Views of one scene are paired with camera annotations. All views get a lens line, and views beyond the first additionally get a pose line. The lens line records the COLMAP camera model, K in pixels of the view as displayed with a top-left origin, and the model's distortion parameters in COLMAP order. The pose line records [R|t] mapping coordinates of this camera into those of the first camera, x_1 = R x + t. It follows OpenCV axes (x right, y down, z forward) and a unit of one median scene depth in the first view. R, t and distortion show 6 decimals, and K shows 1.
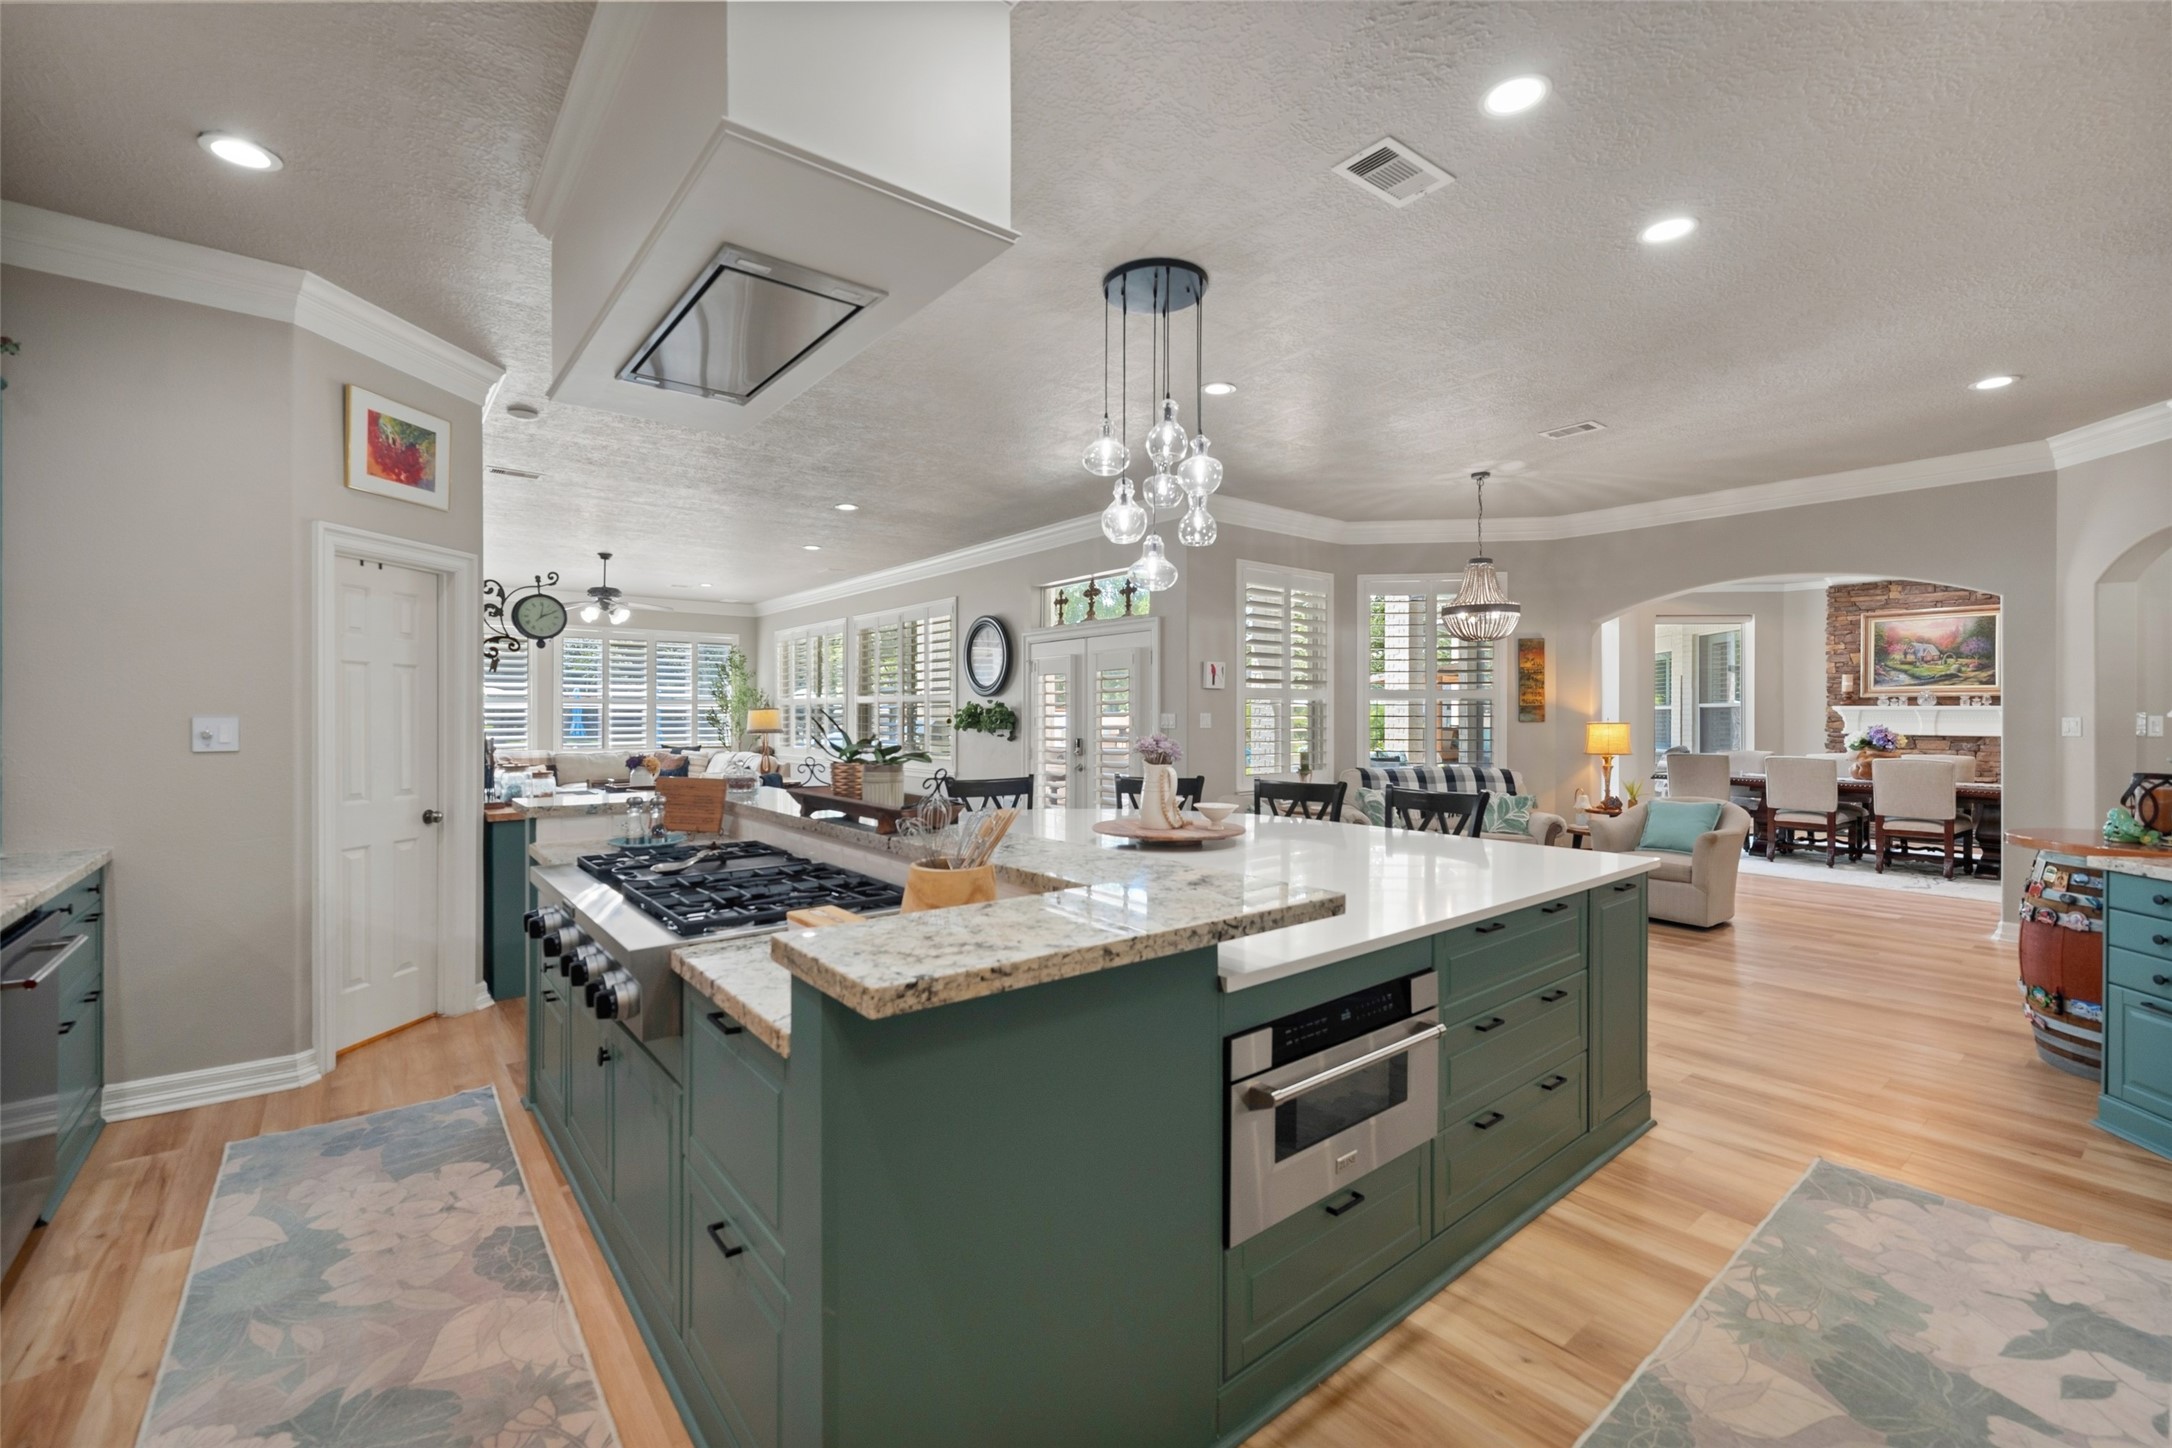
lens RADIAL K [[923.9, 0, 1079.9], [0, 923.9, 717.0], [0, 0, 1]] dist [0.000185, -0.000010]
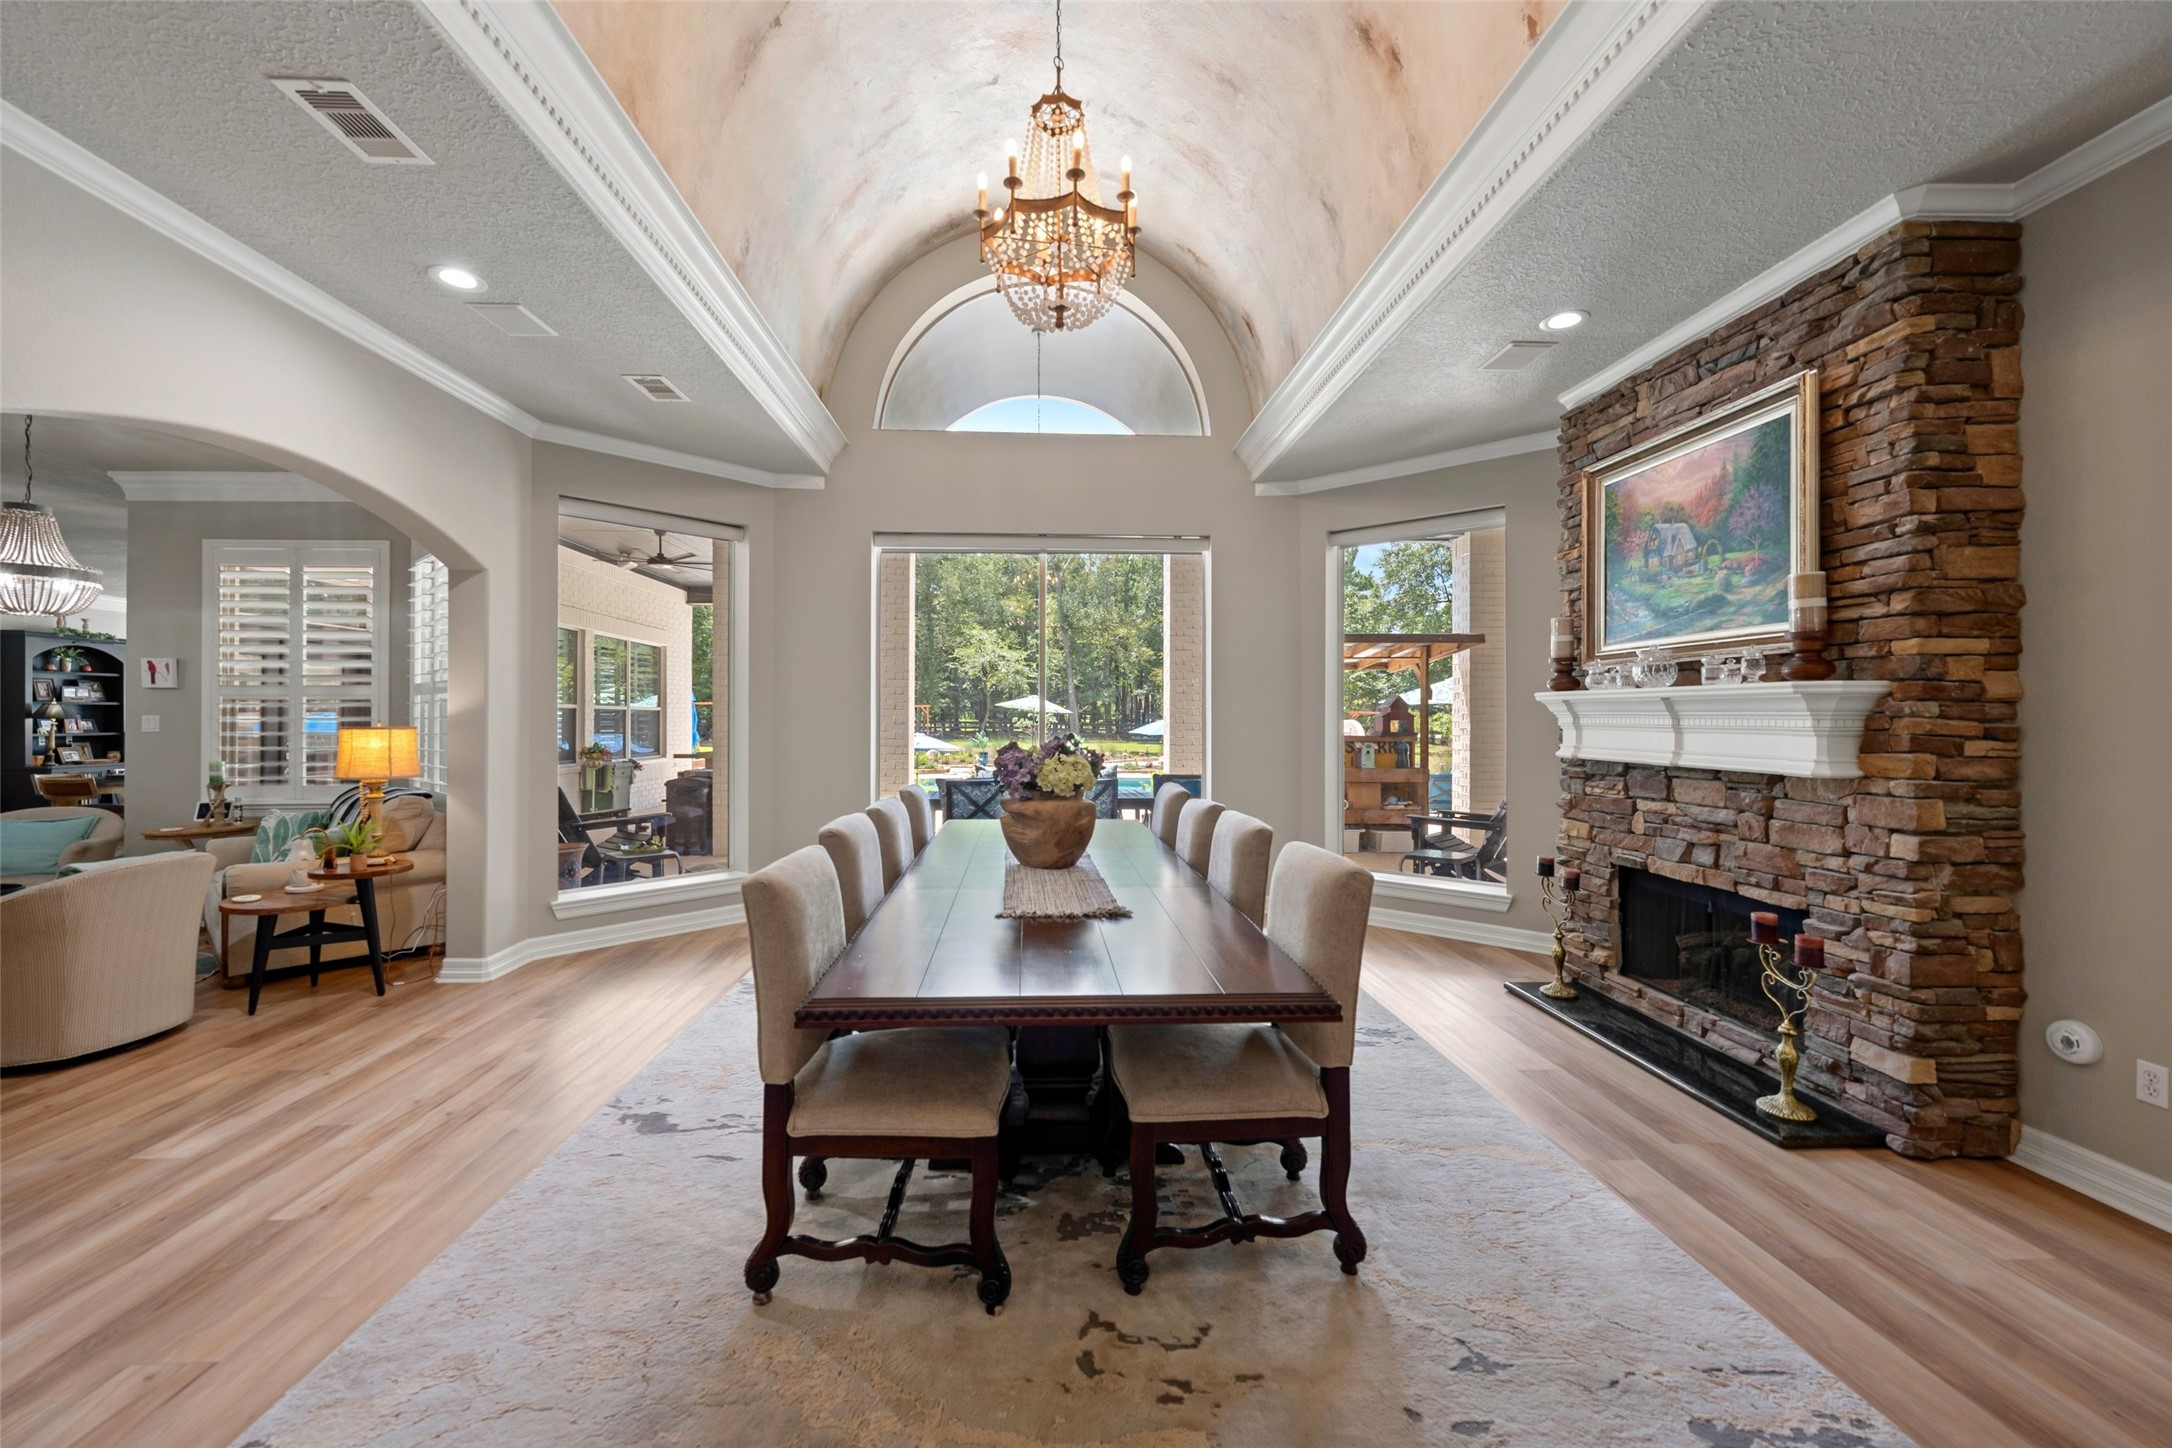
lens RADIAL K [[884.0, 0, 1050.9], [0, 884.0, 711.0], [0, 0, 1]] dist [-0.000025, -0.000707]
pose [[0.807814, -0.008023, -0.589382, 1.655121], [0.001175, 0.999927, -0.012001, 0.003078], [0.589436, 0.009002, 0.807765, 1.002800]]
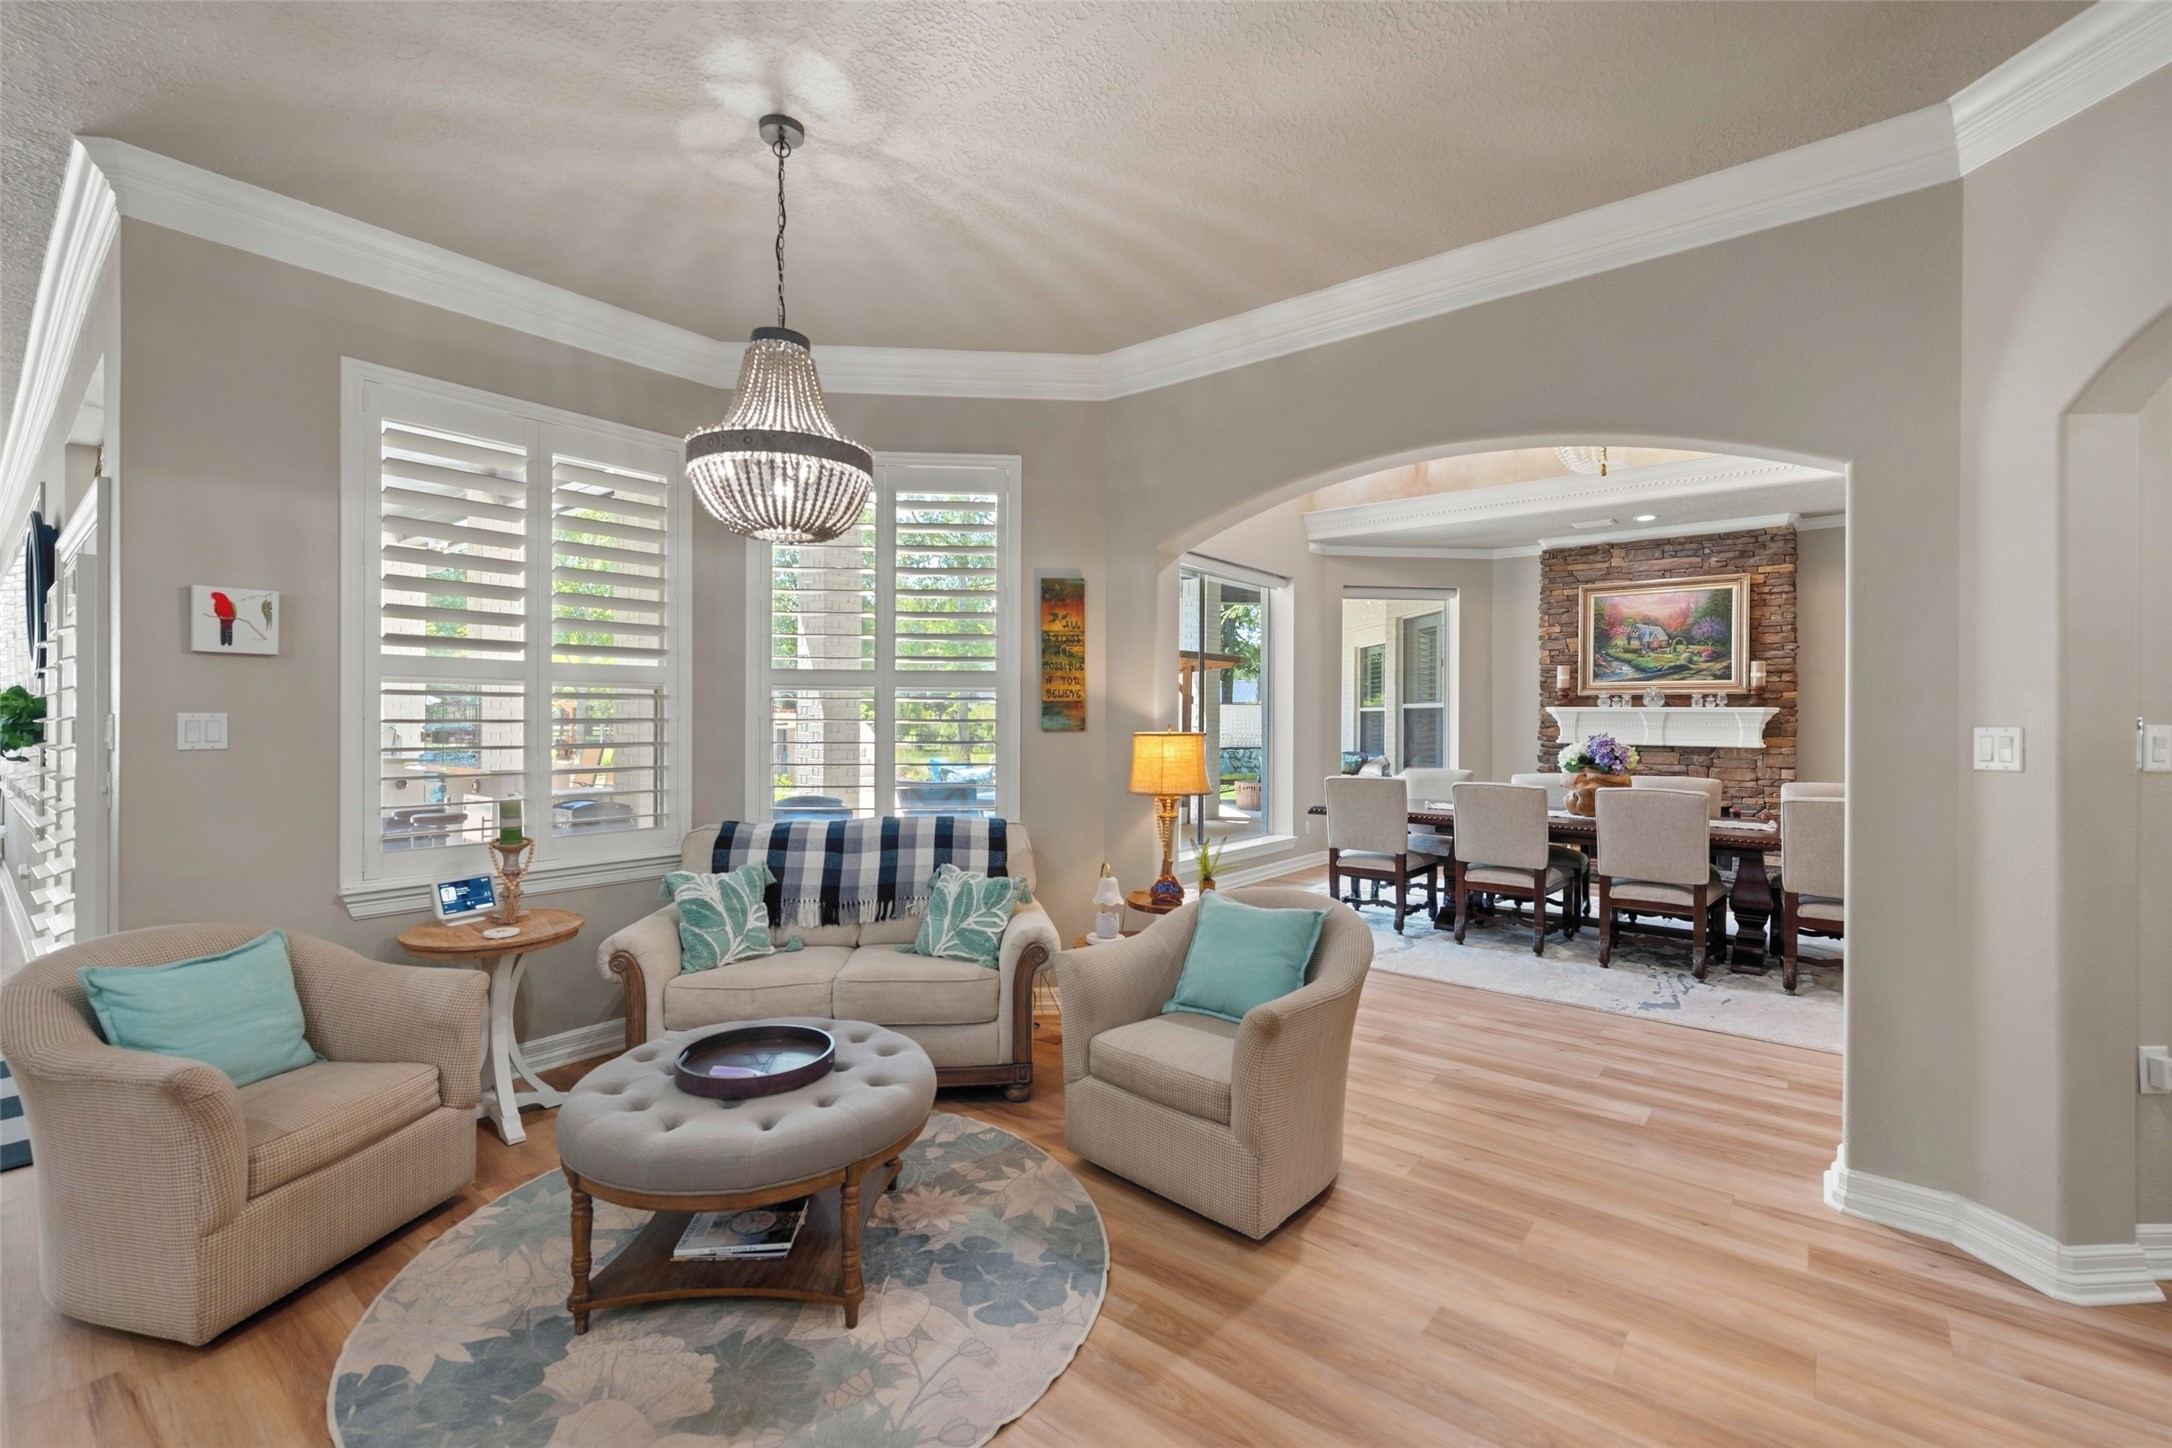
lens RADIAL K [[923.9, 0, 1084.4], [0, 923.9, 719.7], [0, 0, 1]] dist [0.000185, -0.000010]
pose [[0.977346, 0.001678, 0.211640, 0.526922], [-0.002091, 0.999996, 0.001725, -0.003157], [-0.211636, -0.002129, 0.977346, 0.630018]]
